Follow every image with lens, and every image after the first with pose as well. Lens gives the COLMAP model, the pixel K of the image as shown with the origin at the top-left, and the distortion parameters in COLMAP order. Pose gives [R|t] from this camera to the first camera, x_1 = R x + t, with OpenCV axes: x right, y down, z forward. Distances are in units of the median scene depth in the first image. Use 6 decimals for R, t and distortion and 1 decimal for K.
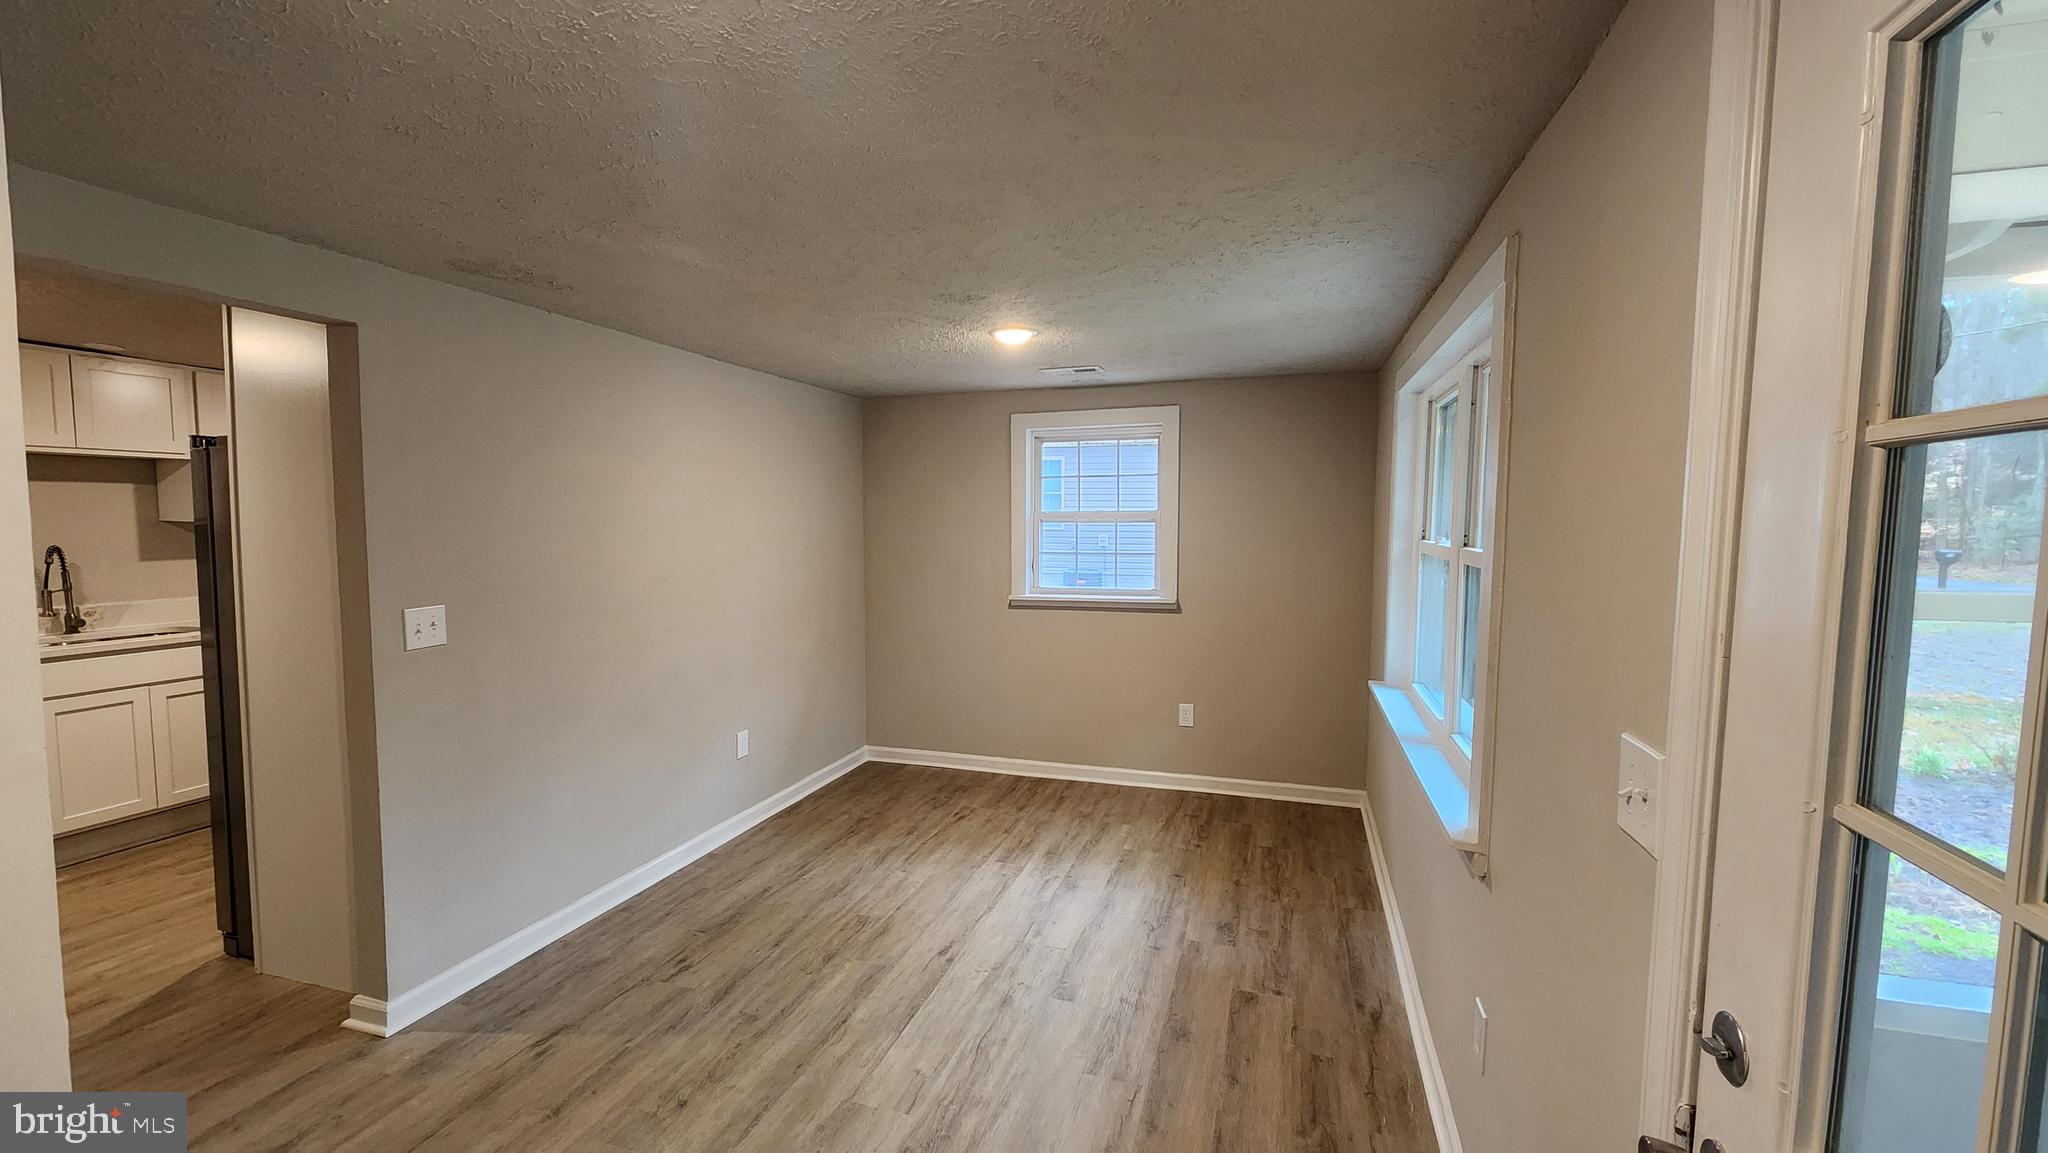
lens RADIAL K [[831.5, 0, 1019.0], [0, 831.5, 577.4], [0, 0, 1]] dist [0.000282, 0.000087]
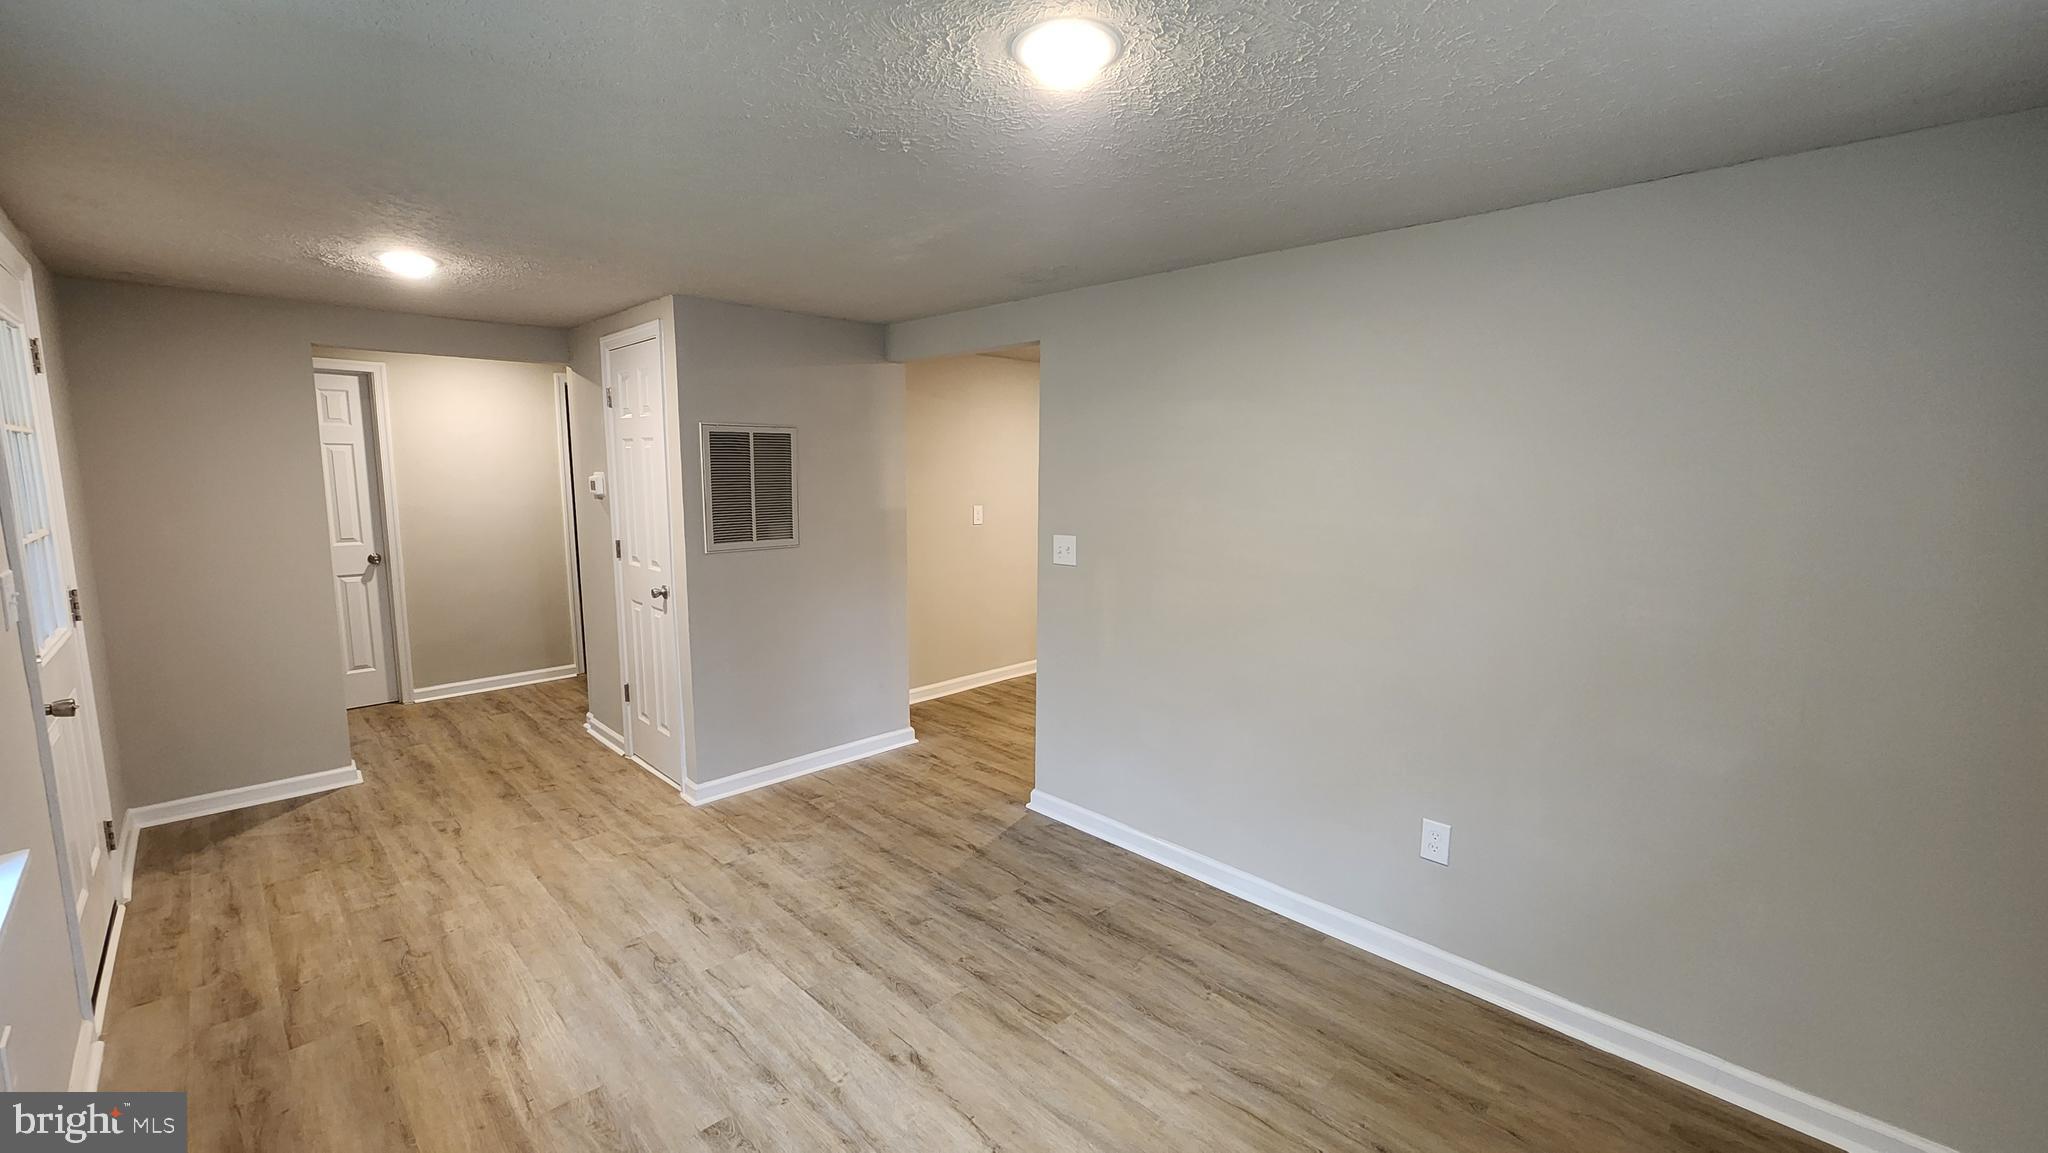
lens RADIAL K [[831.5, 0, 1019.0], [0, 831.5, 577.4], [0, 0, 1]] dist [0.000282, 0.000087]
pose [[-0.461030, 0.107360, -0.880866, 0.473207], [-0.080254, 0.983542, 0.161878, -0.098433], [0.883748, 0.145324, -0.444826, 1.350044]]
